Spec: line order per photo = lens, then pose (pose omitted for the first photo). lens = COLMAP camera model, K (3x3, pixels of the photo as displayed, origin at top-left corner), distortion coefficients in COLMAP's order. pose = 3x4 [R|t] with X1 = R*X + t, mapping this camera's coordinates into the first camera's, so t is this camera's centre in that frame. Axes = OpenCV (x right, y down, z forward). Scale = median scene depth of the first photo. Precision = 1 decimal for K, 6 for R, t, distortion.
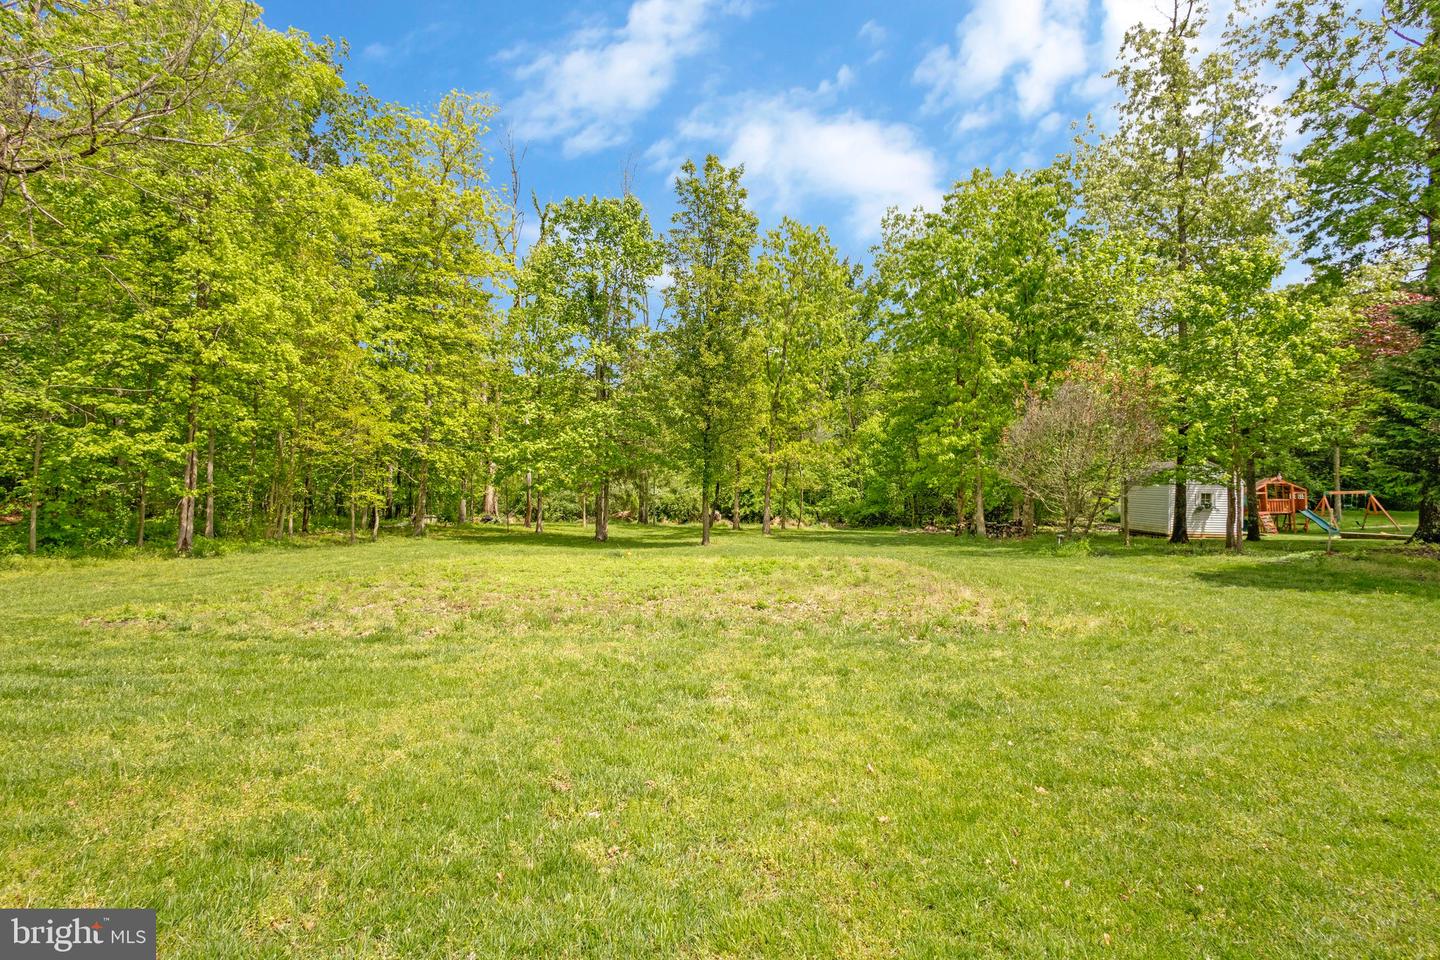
lens RADIAL K [[666.4, 0, 719.3], [0, 666.4, 475.6], [0, 0, 1]] dist [0.011766, -0.001497]
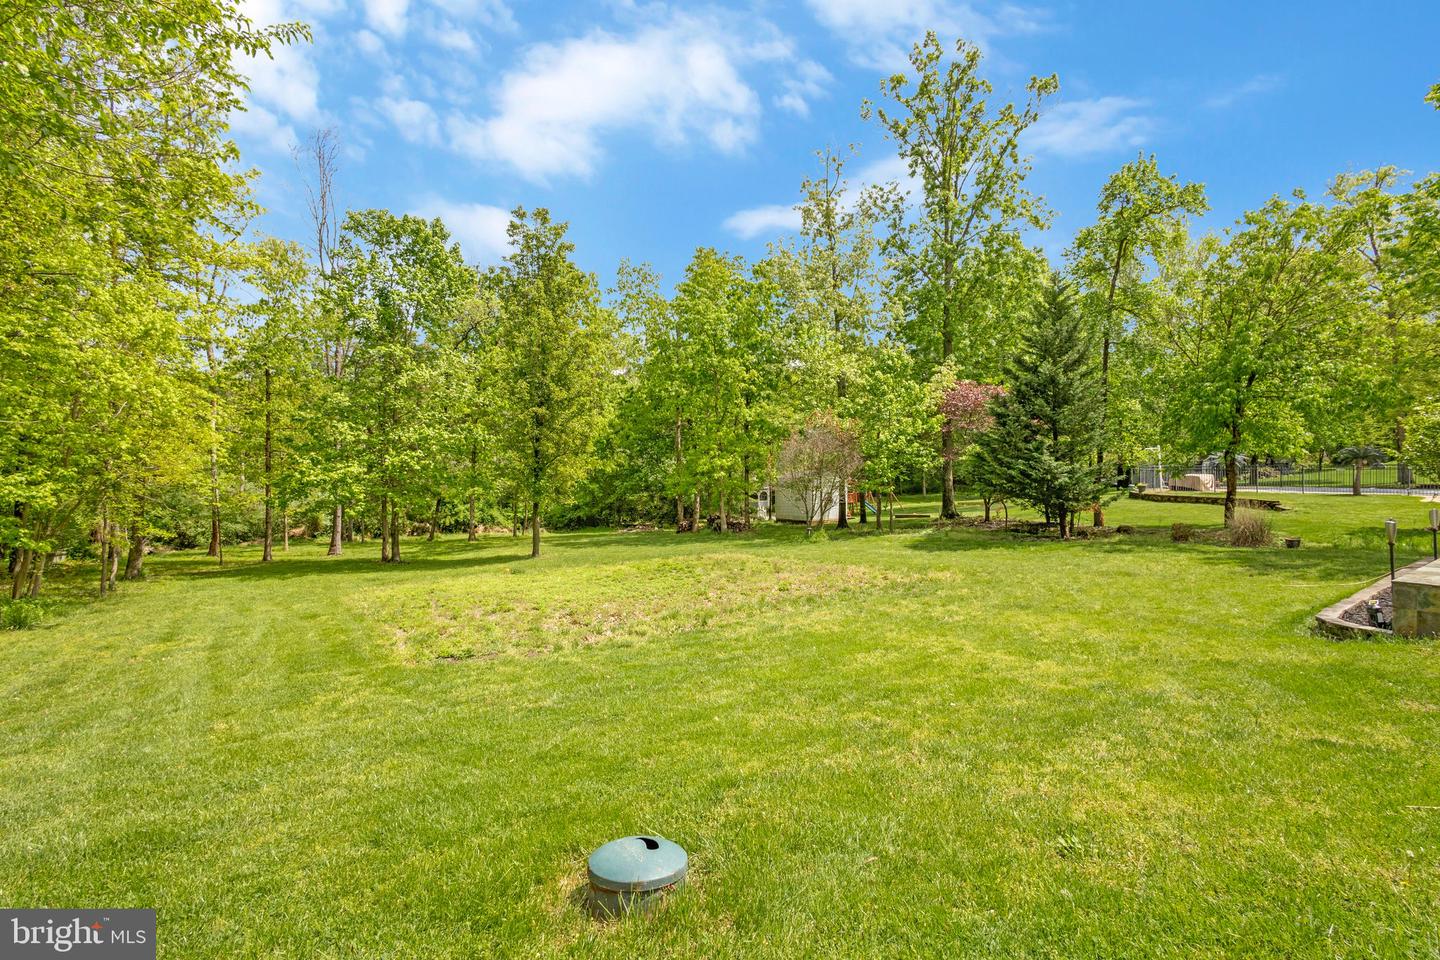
lens RADIAL K [[666.4, 0, 726.0], [0, 666.4, 475.6], [0, 0, 1]] dist [0.011766, -0.001497]
pose [[0.811660, -0.018705, 0.583831, -0.337896], [0.014375, 0.999824, 0.012047, -0.033123], [-0.583953, -0.001385, 0.811786, -0.068348]]
